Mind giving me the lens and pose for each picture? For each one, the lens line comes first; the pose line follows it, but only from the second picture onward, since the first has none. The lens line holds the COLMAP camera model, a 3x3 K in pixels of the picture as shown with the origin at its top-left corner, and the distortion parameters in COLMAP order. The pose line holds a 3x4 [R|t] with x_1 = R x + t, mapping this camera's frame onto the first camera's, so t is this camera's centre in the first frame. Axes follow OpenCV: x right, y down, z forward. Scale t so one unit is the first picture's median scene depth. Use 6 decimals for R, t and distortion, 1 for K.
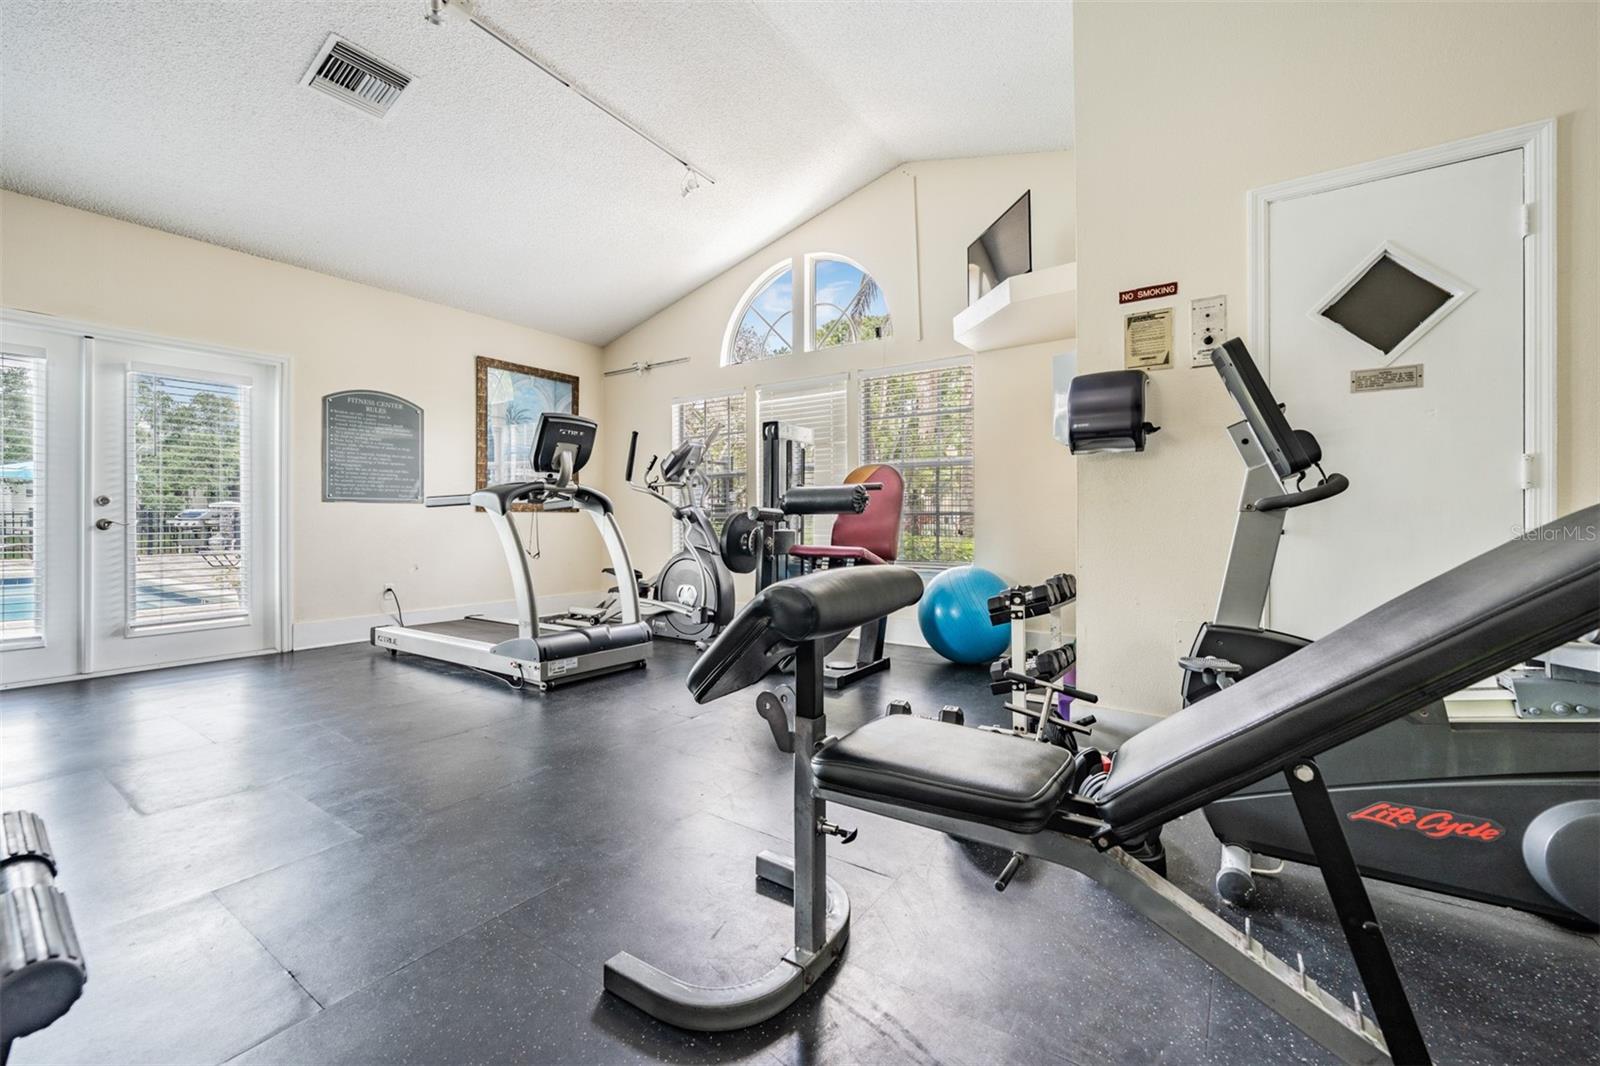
lens RADIAL K [[643.7, 0, 802.4], [0, 643.7, 522.4], [0, 0, 1]] dist [-0.000096, -0.000029]
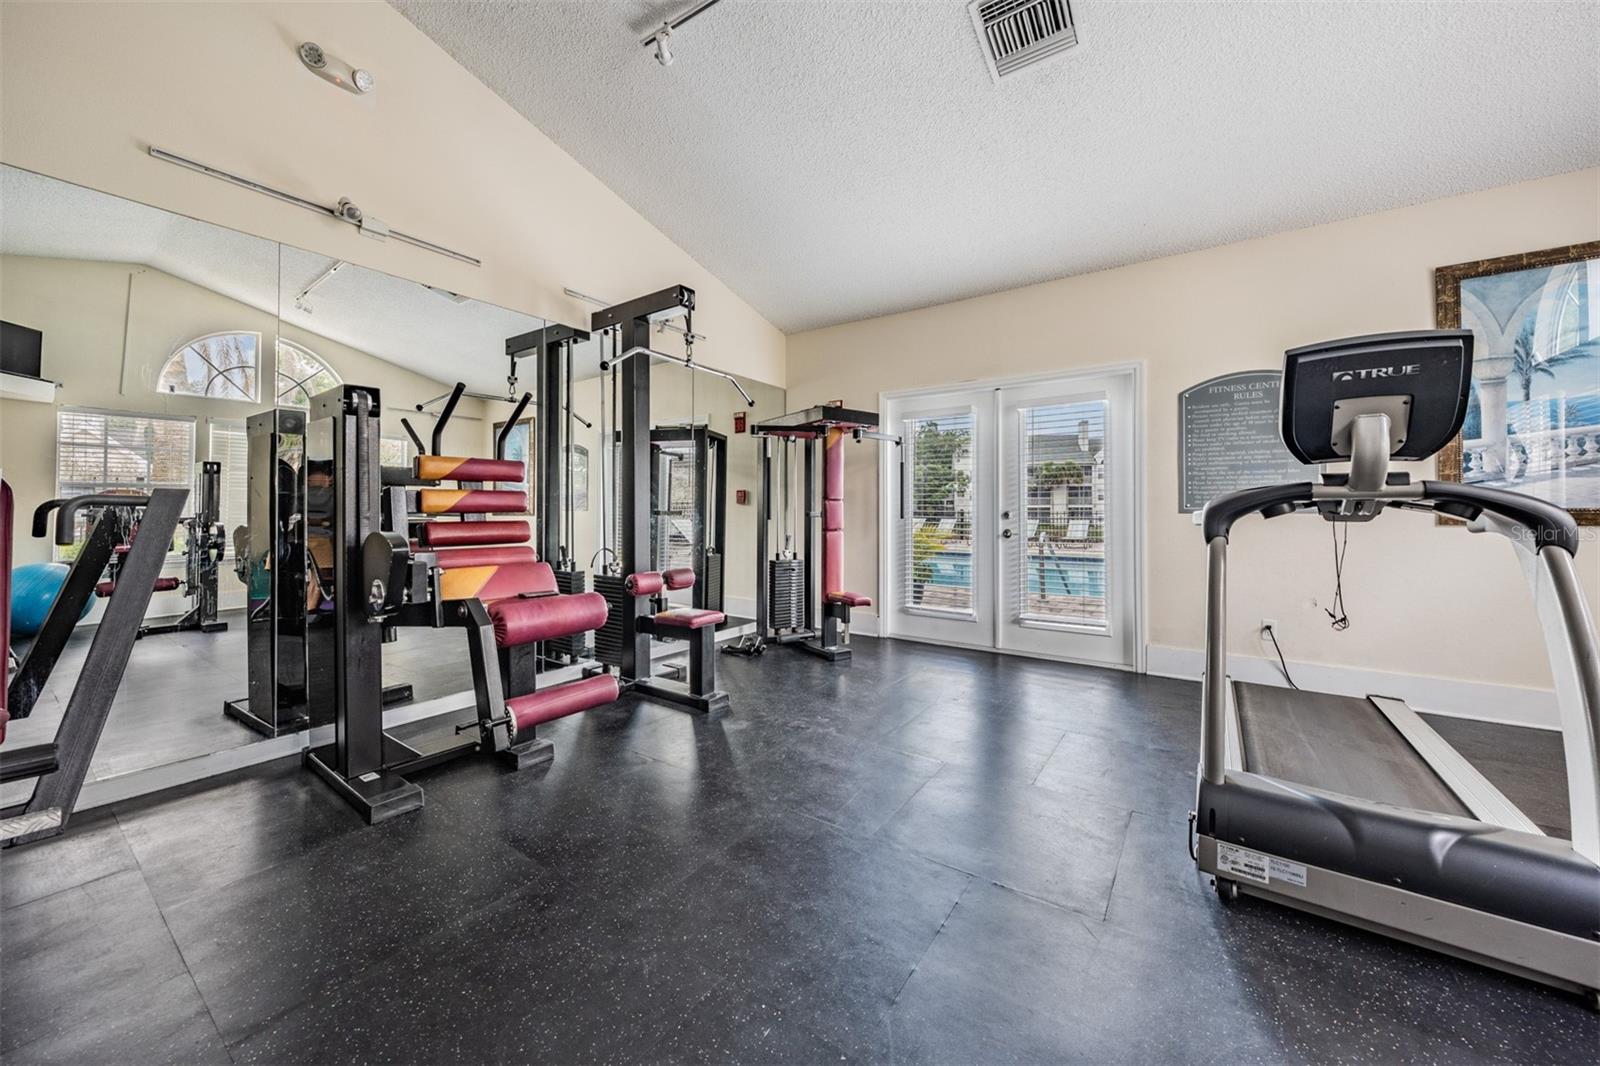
lens RADIAL K [[582.0, 0, 824.7], [0, 582.0, 506.1], [0, 0, 1]] dist [-0.001215, -0.000038]
pose [[-0.007094, -0.009037, -0.999934, 0.056982], [-0.007364, 0.999933, -0.008985, -0.033792], [0.999948, 0.007300, -0.007160, 0.571376]]
